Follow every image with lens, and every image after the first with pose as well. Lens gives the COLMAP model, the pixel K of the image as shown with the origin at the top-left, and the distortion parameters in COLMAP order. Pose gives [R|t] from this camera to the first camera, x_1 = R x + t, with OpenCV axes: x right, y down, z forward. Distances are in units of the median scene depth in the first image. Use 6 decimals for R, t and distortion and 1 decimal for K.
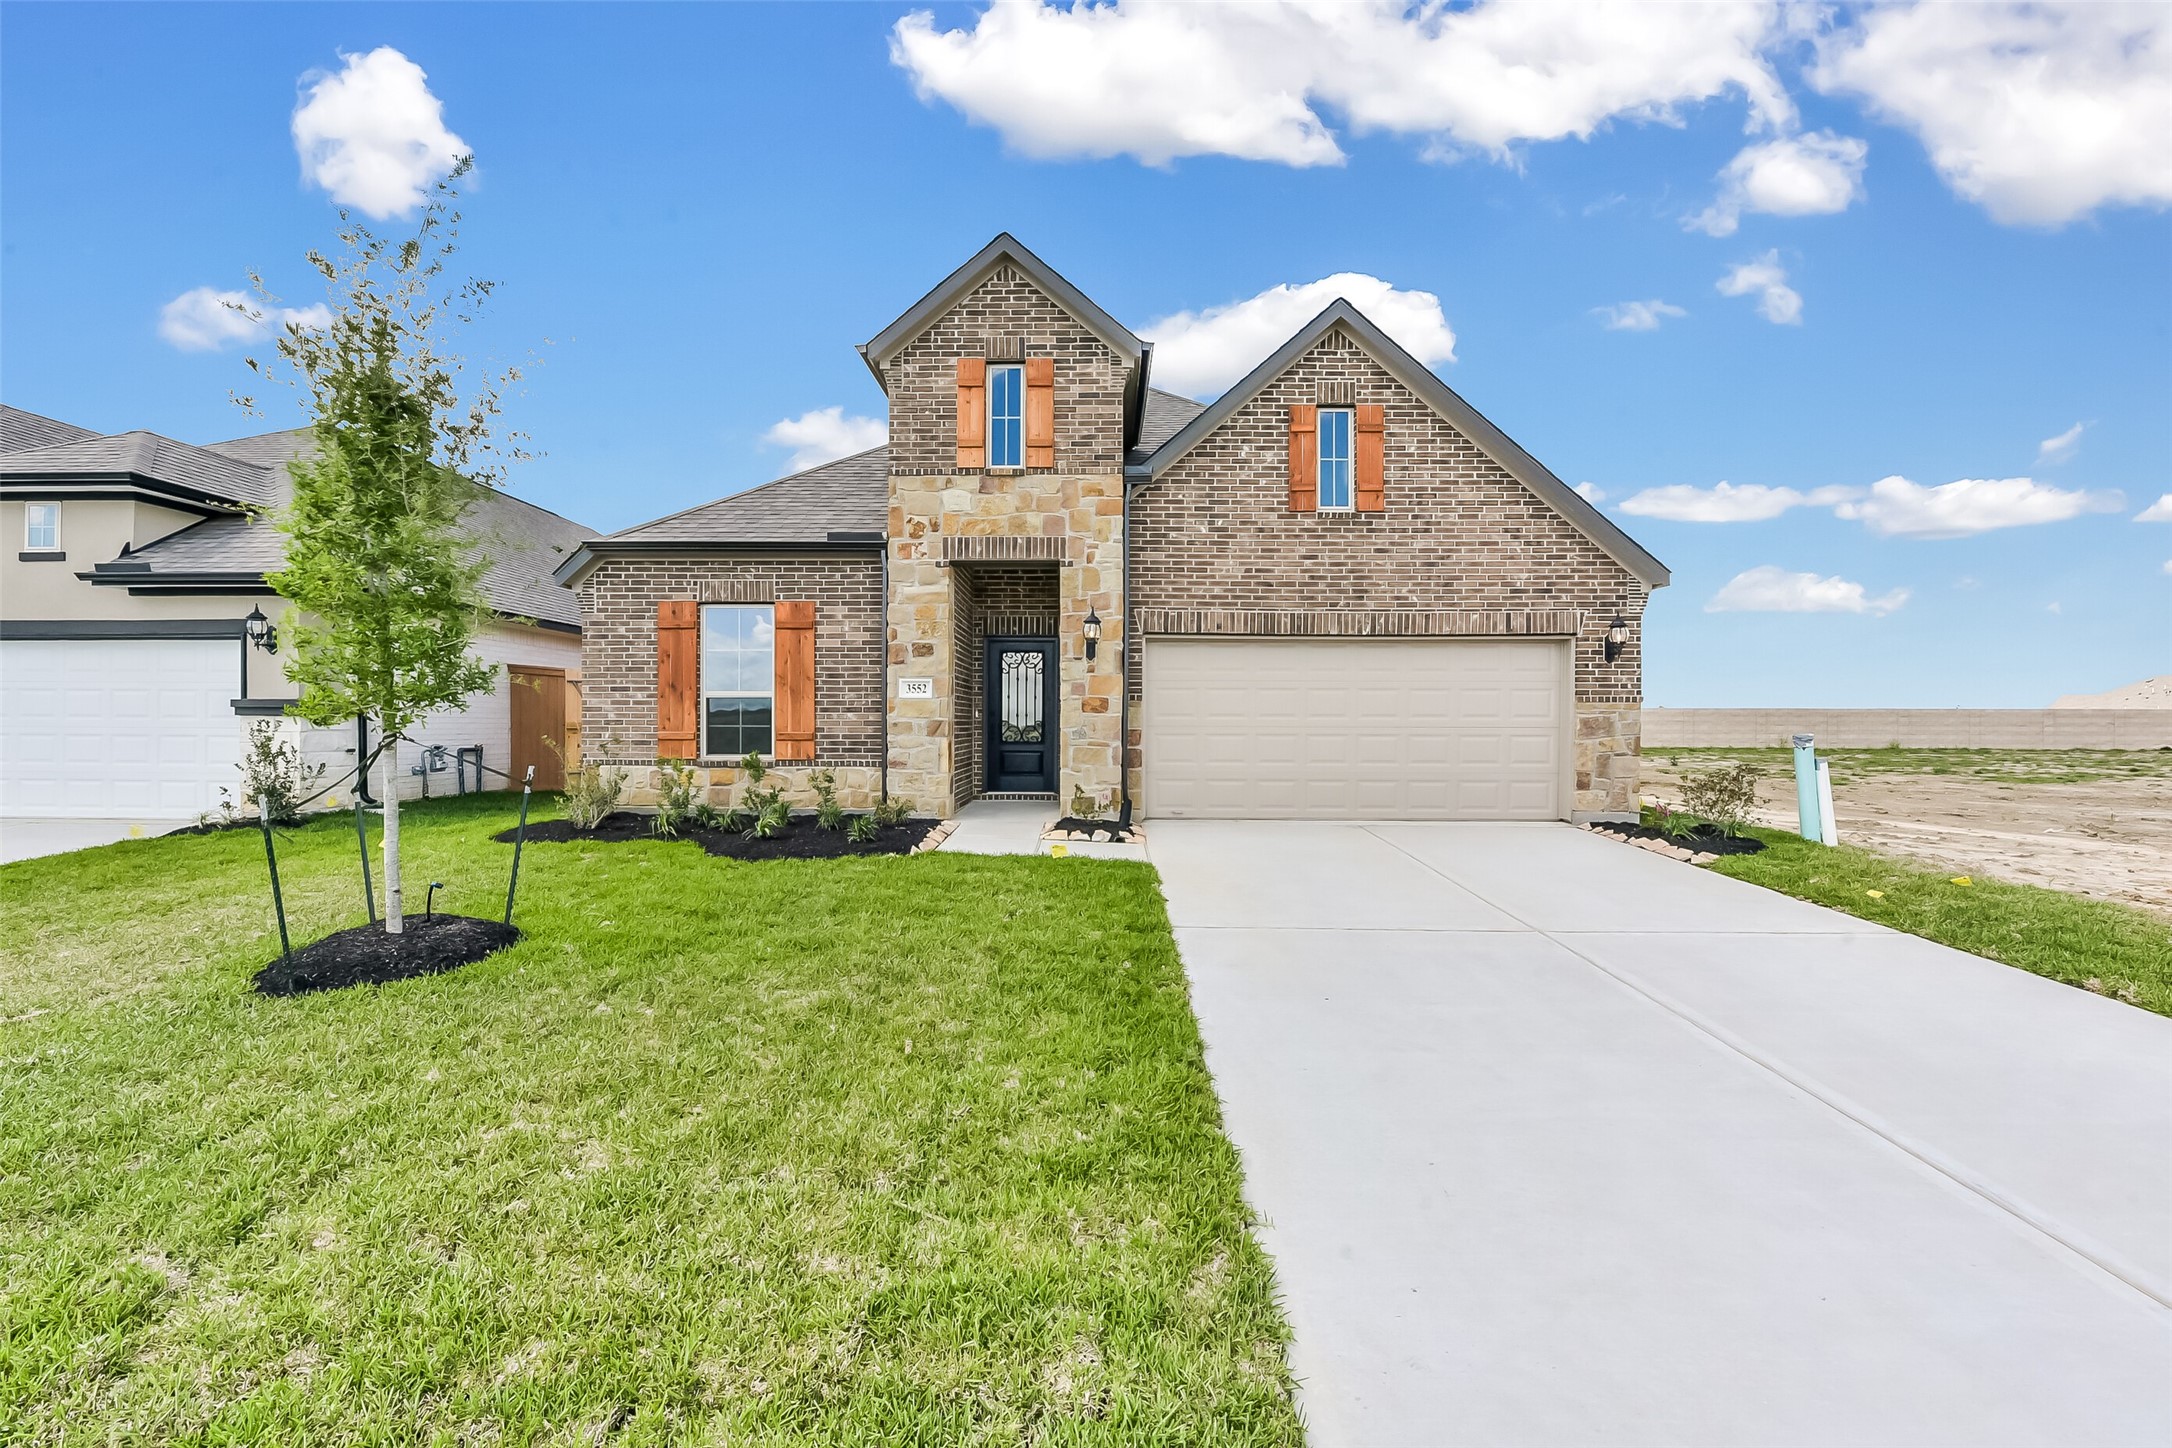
lens RADIAL K [[857.9, 0, 1086.7], [0, 857.9, 730.5], [0, 0, 1]] dist [-0.006501, 0.000370]
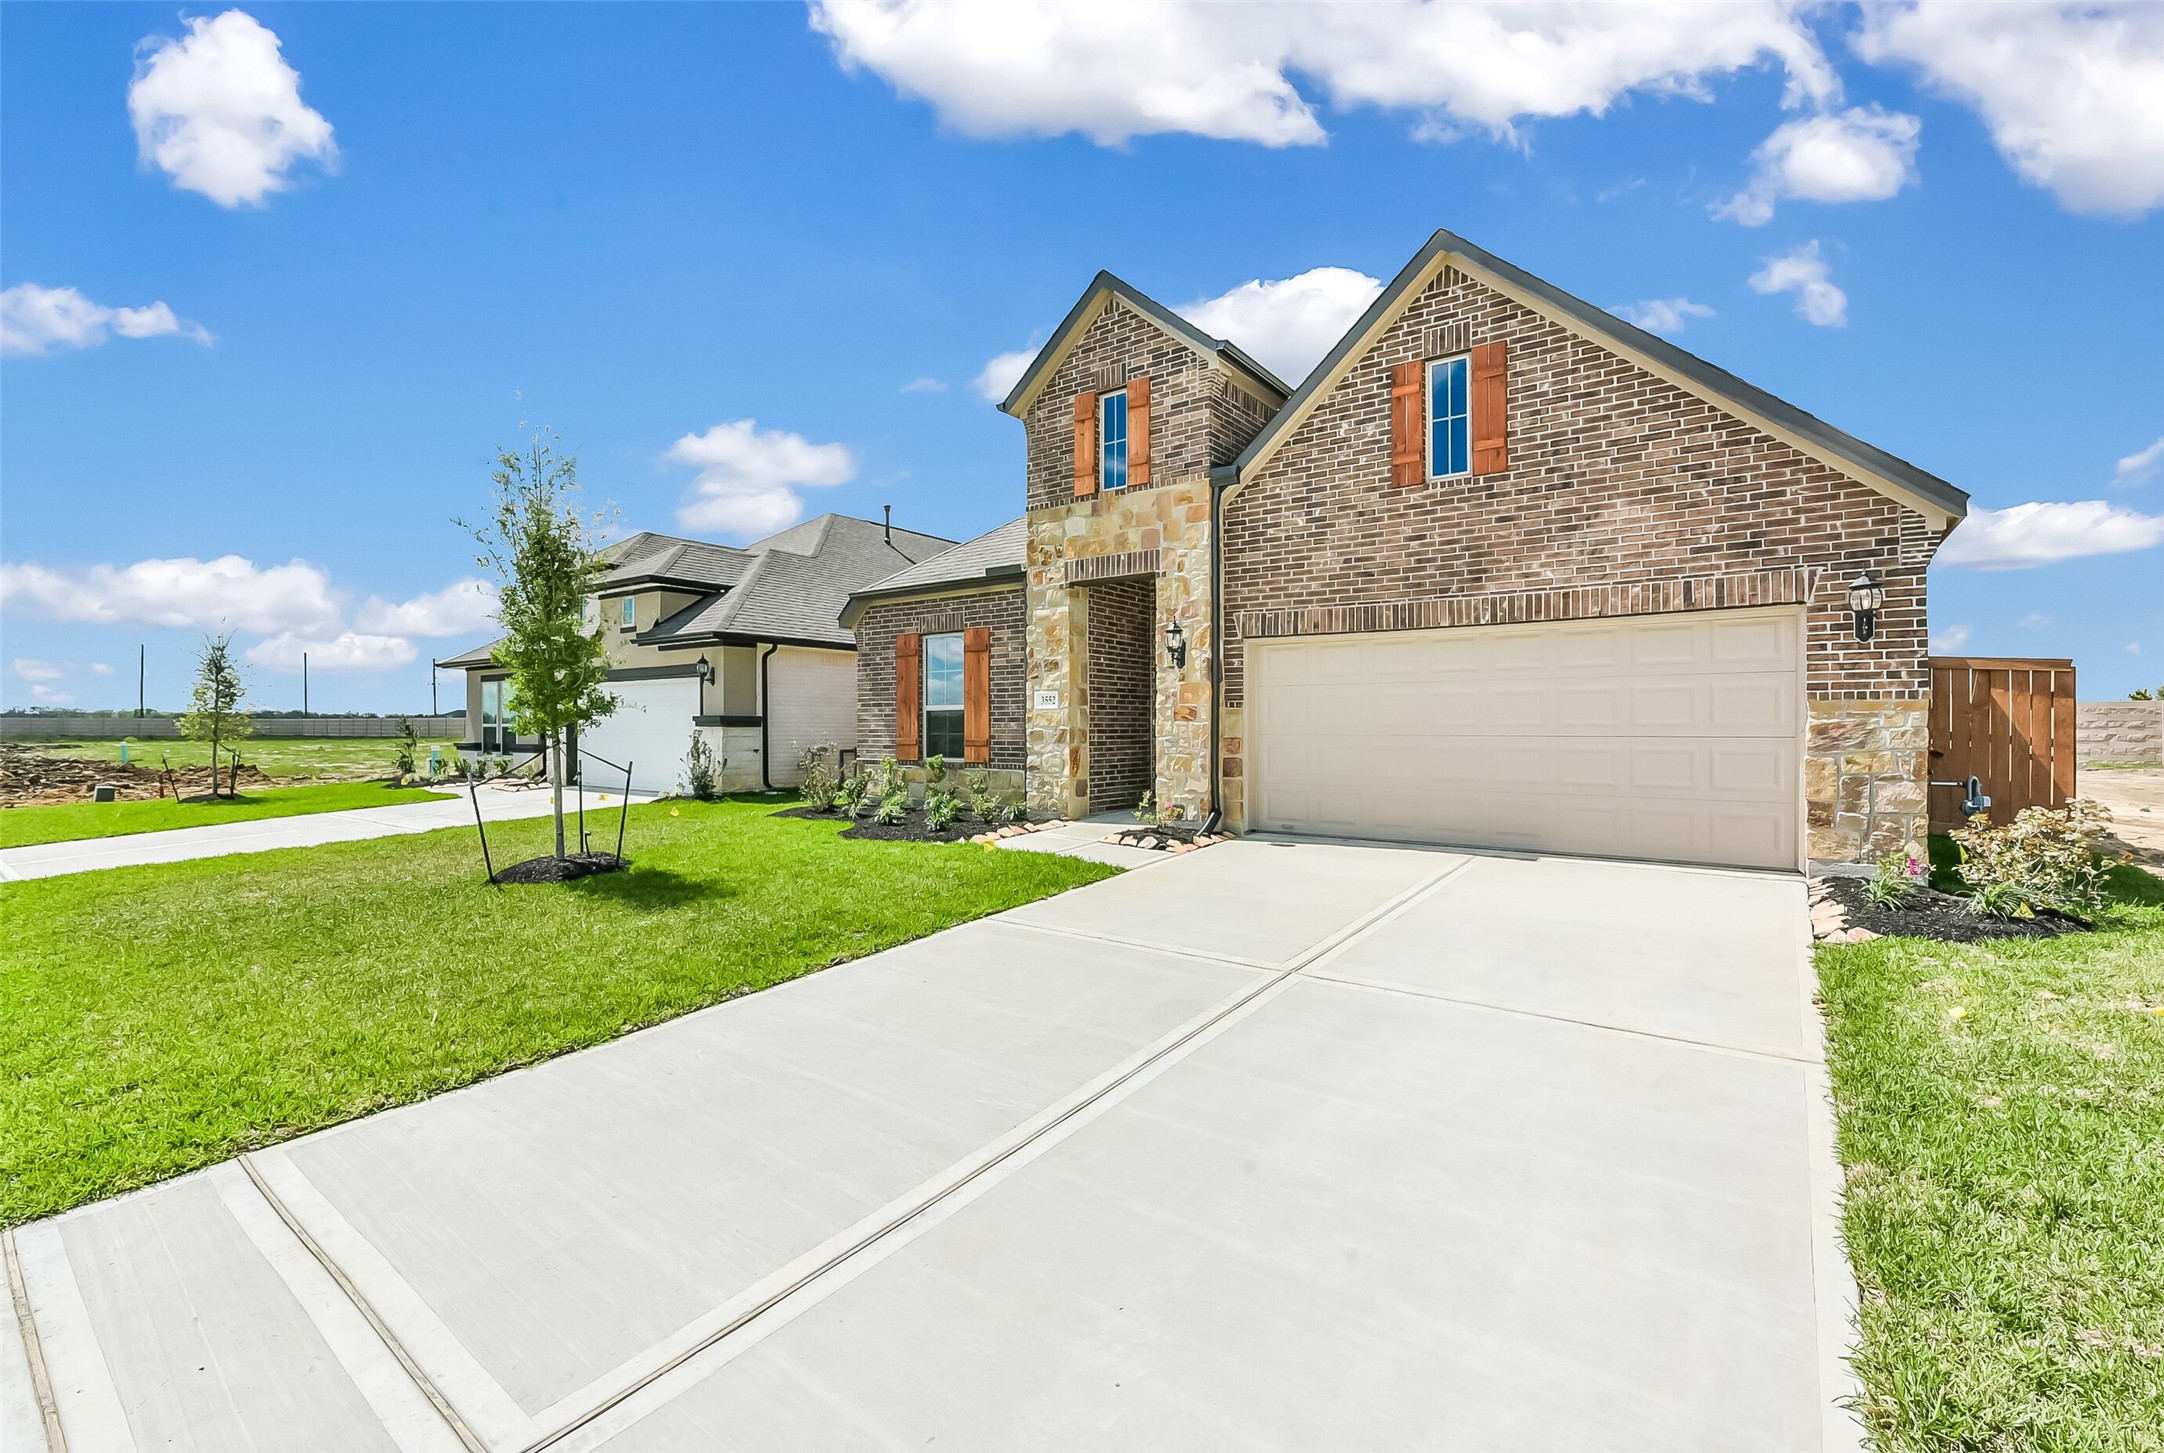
lens RADIAL K [[915.5, 0, 1090.1], [0, 915.5, 718.2], [0, 0, 1]] dist [0.000462, -0.000172]
pose [[0.818610, -0.009089, -0.574278, 0.519925], [0.001485, 0.999905, -0.013710, -0.009456], [0.574348, 0.010370, 0.818546, 0.064243]]
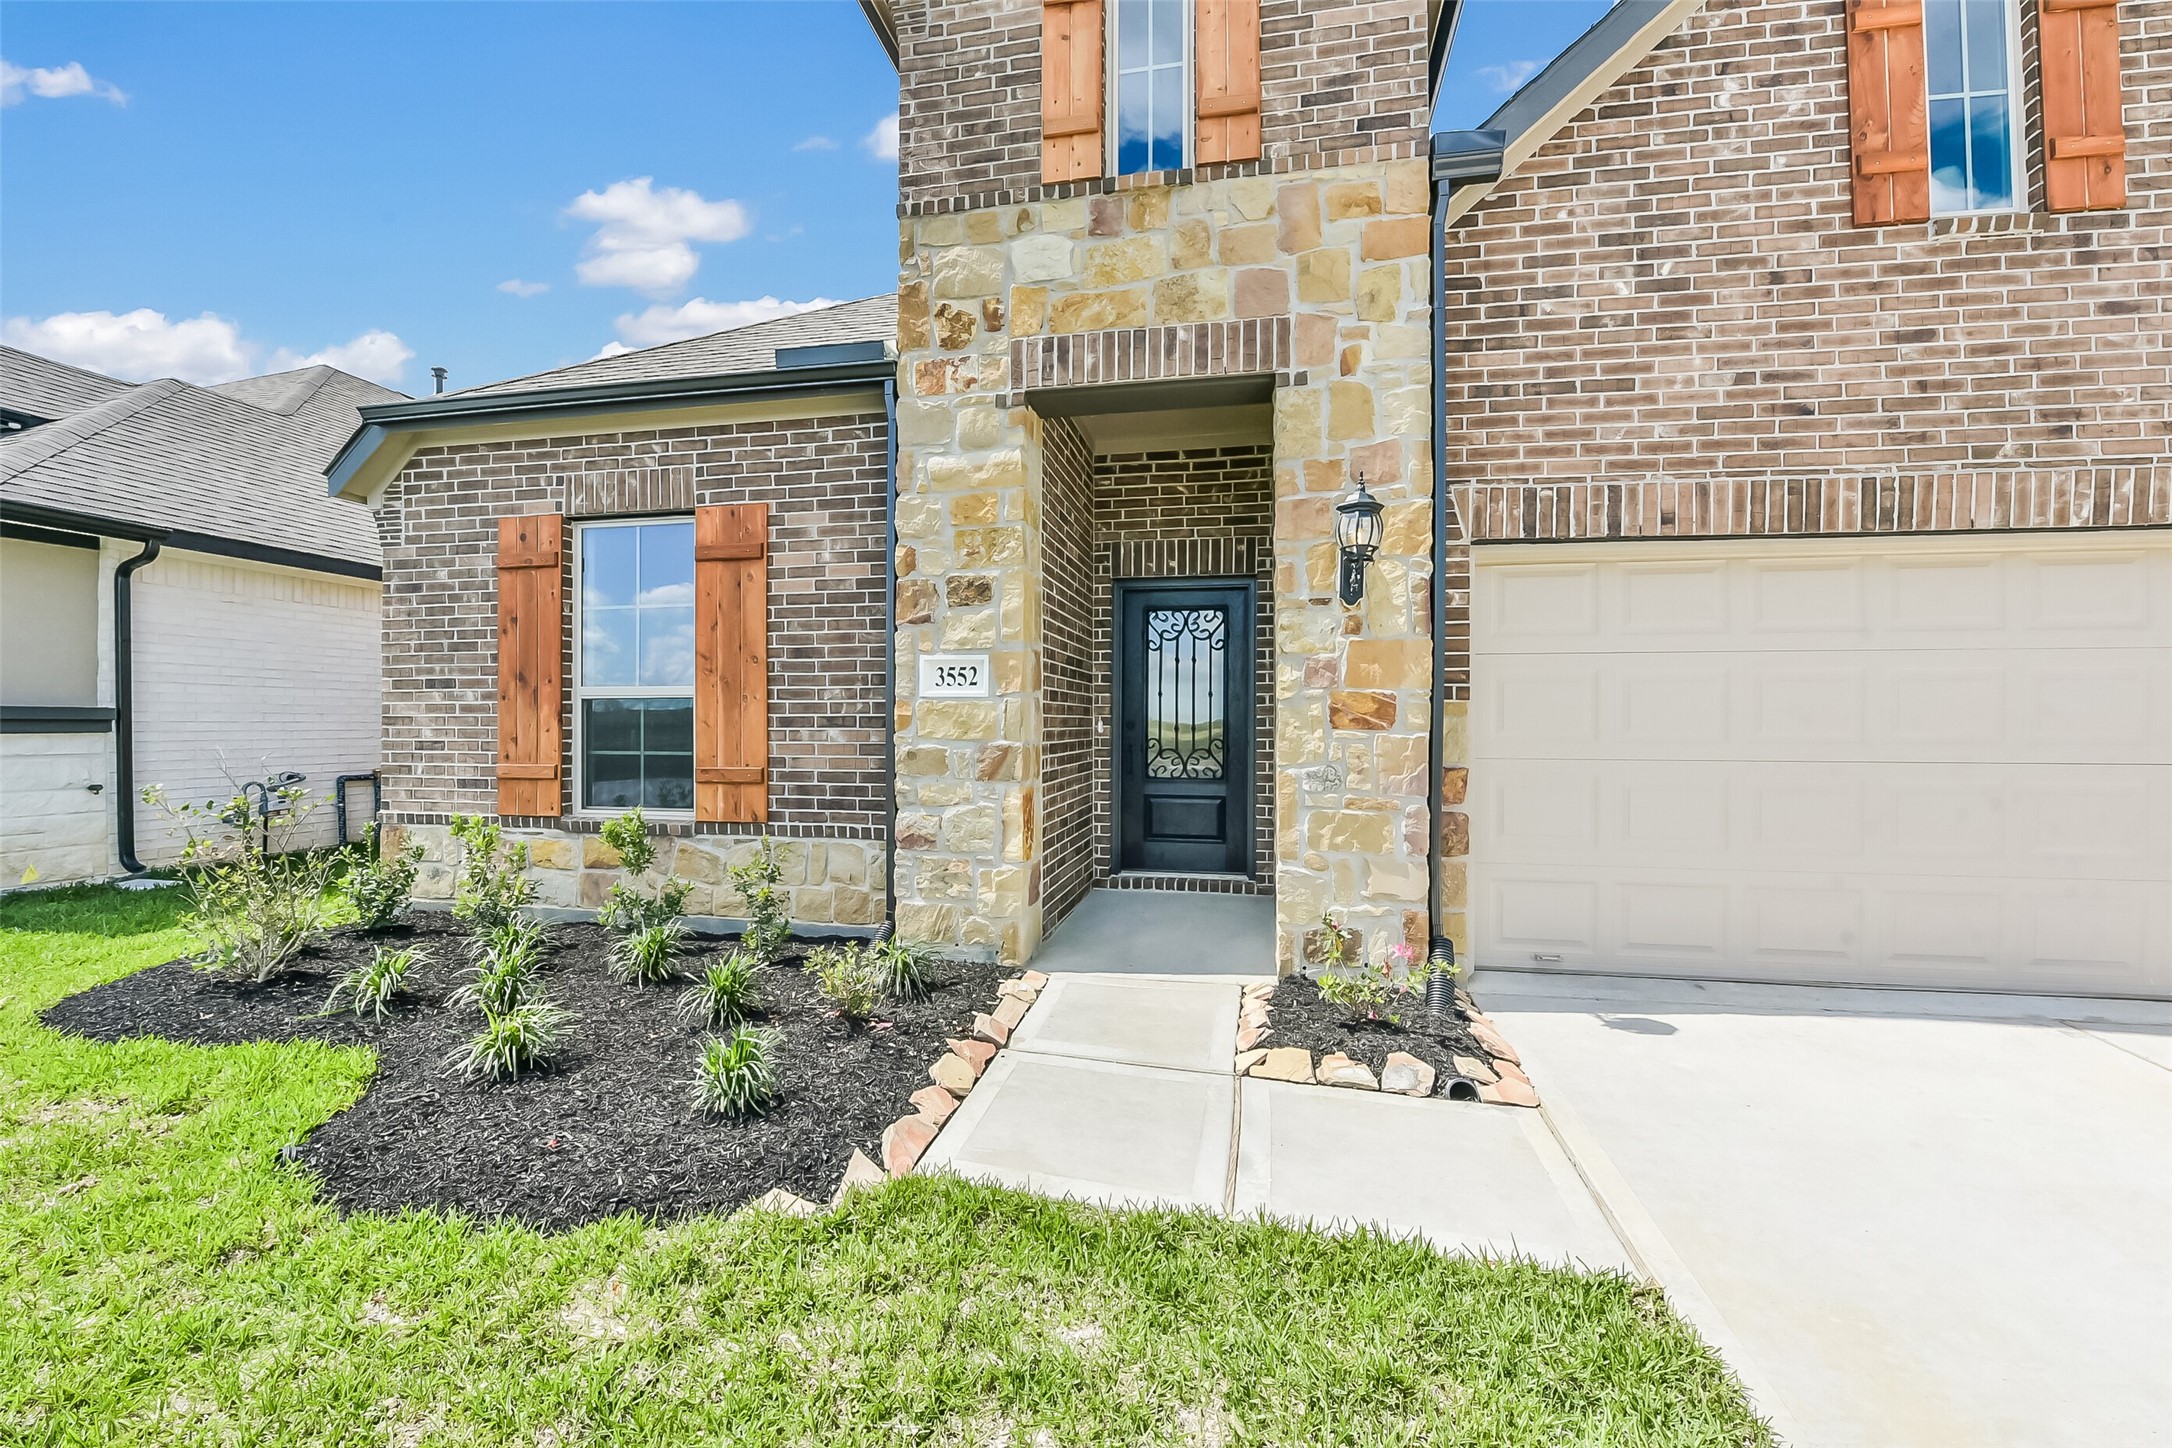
lens RADIAL K [[887.0, 0, 1097.6], [0, 887.0, 722.0], [0, 0, 1]] dist [-0.015522, -0.001016]
pose [[0.985408, -0.001214, -0.170204, -0.043183], [0.000165, 0.999981, -0.006177, -0.021390], [0.170208, 0.006059, 0.985389, 0.542507]]
